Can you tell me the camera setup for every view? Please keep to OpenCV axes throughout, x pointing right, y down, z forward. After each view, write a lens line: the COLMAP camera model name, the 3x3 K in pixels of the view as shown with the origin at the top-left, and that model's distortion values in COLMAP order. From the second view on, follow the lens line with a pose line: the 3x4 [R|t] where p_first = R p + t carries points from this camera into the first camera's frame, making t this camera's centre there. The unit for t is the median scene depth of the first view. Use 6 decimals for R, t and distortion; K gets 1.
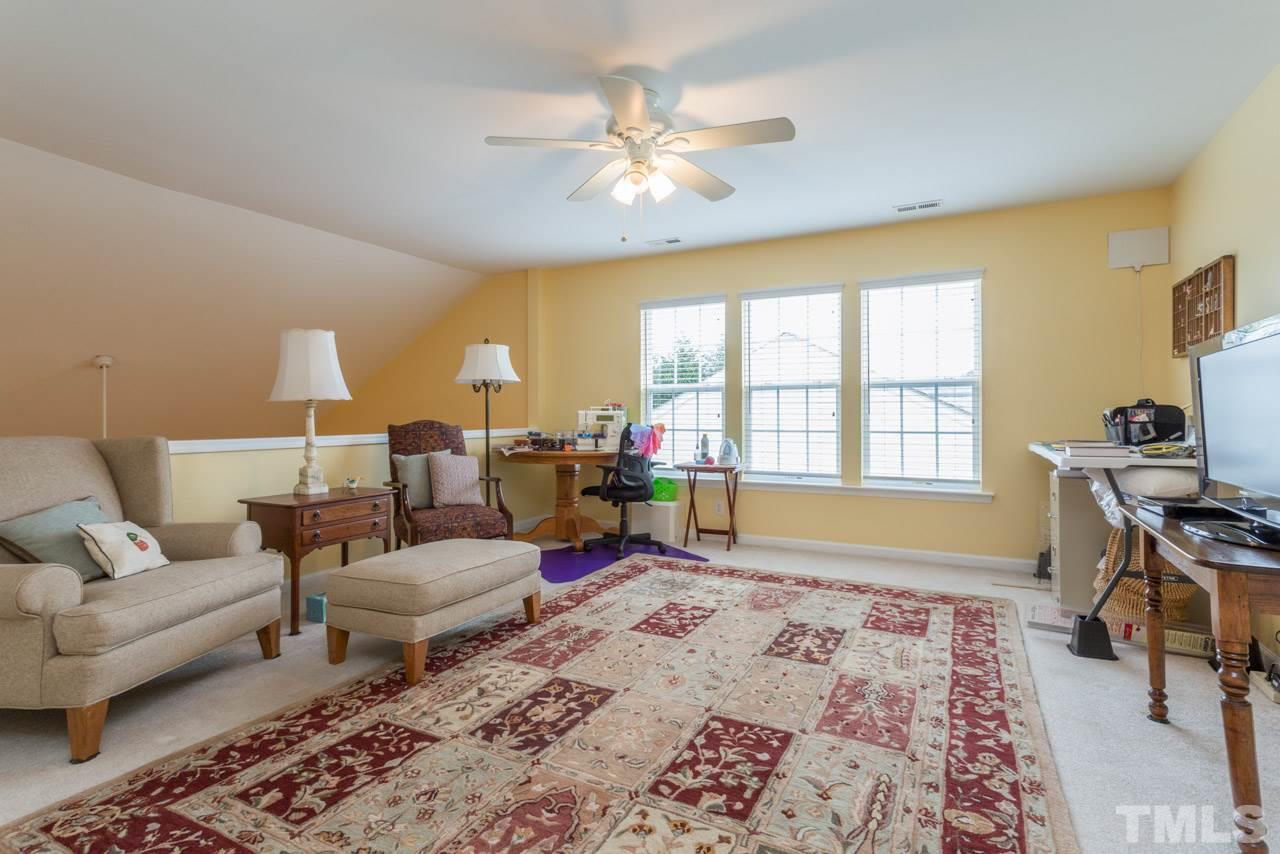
lens RADIAL K [[634.9, 0, 643.2], [0, 634.9, 424.9], [0, 0, 1]] dist [0.005389, 0.000940]
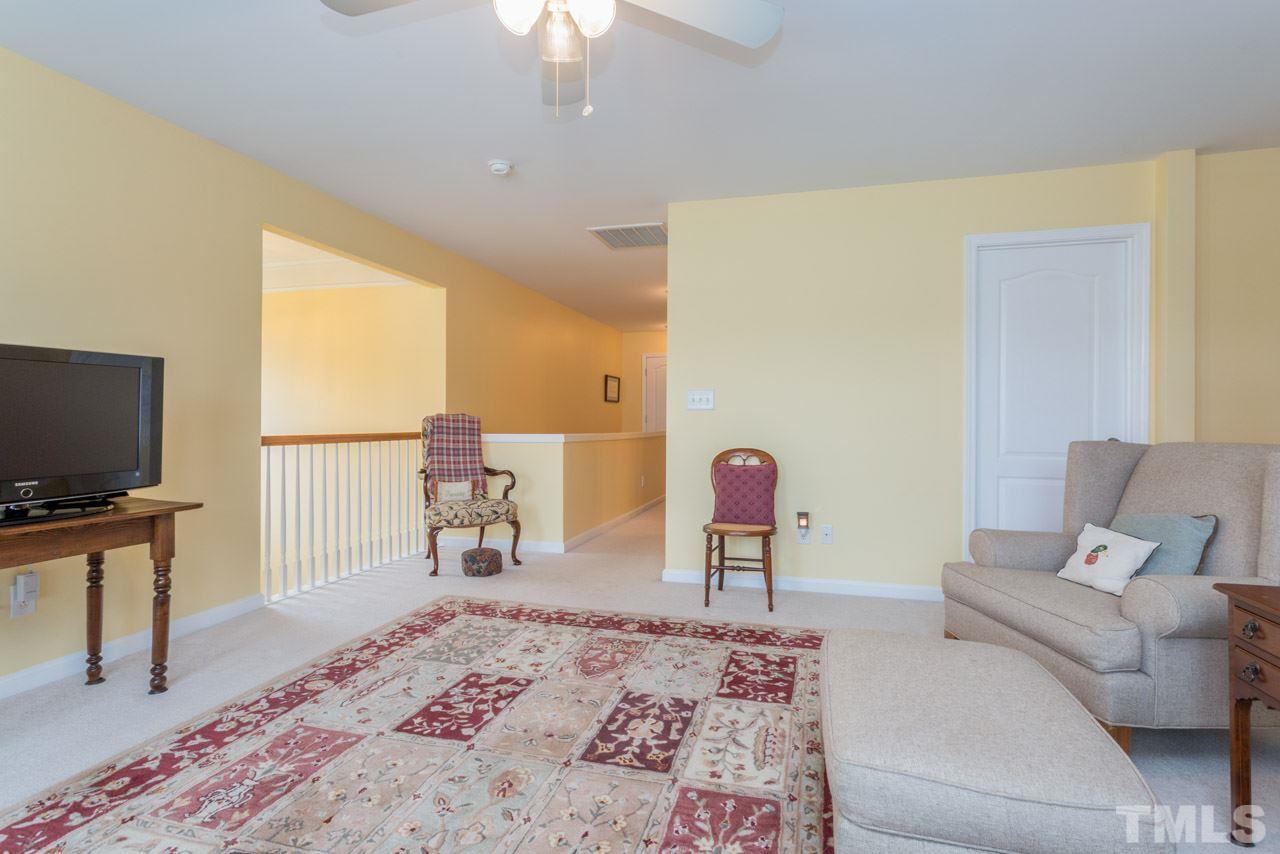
lens RADIAL K [[634.9, 0, 643.2], [0, 634.9, 424.9], [0, 0, 1]] dist [0.005389, 0.000940]
pose [[-0.978454, 0.002984, -0.206443, 0.052986], [-0.001784, 0.999736, 0.022904, -0.030934], [0.206457, 0.022778, -0.978191, 2.122388]]
